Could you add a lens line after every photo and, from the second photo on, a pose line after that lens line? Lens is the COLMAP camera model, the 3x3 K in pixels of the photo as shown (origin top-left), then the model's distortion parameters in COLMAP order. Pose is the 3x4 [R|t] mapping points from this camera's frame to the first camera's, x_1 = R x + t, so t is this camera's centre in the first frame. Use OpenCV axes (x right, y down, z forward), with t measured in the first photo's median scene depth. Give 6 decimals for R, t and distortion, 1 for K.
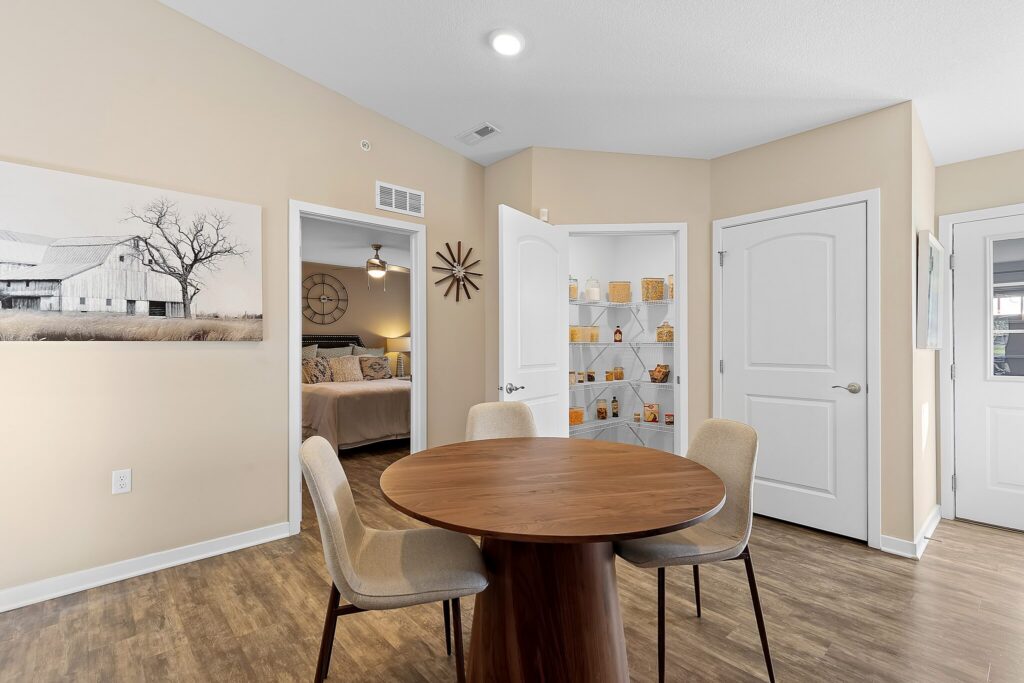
lens RADIAL K [[456.9, 0, 512.0], [0, 456.9, 341.5], [0, 0, 1]] dist [0.001223, 0.000283]
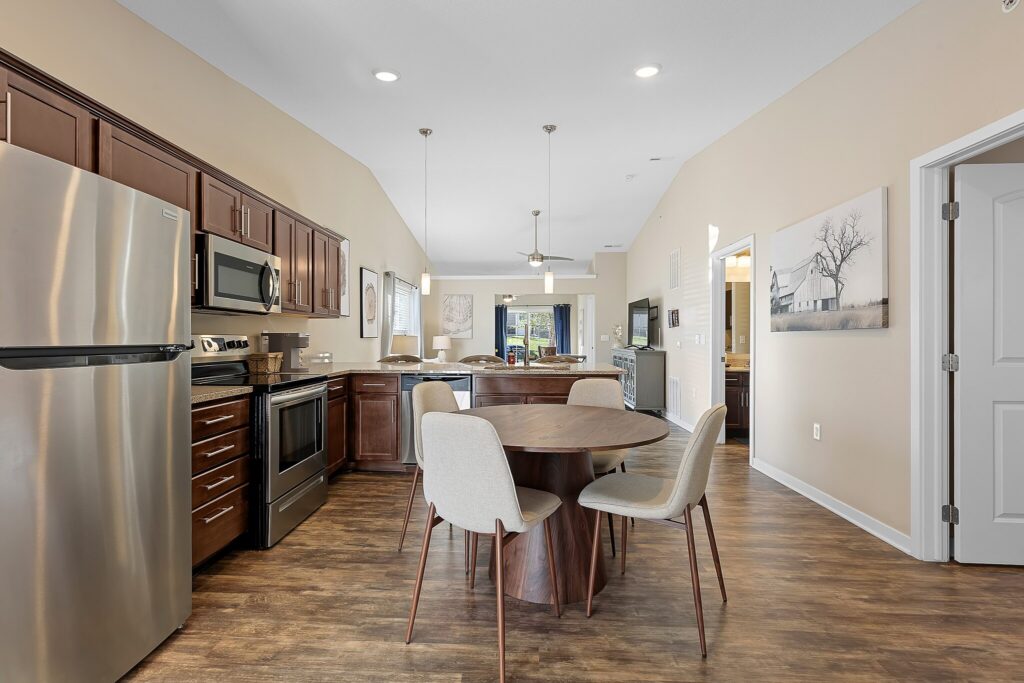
lens RADIAL K [[456.9, 0, 512.0], [0, 456.9, 341.5], [0, 0, 1]] dist [0.001223, 0.000283]
pose [[-0.690684, 0.003451, -0.723149, 0.758706], [0.001840, 0.999994, 0.003015, 0.025791], [0.723155, 0.000752, -0.690686, 1.237668]]
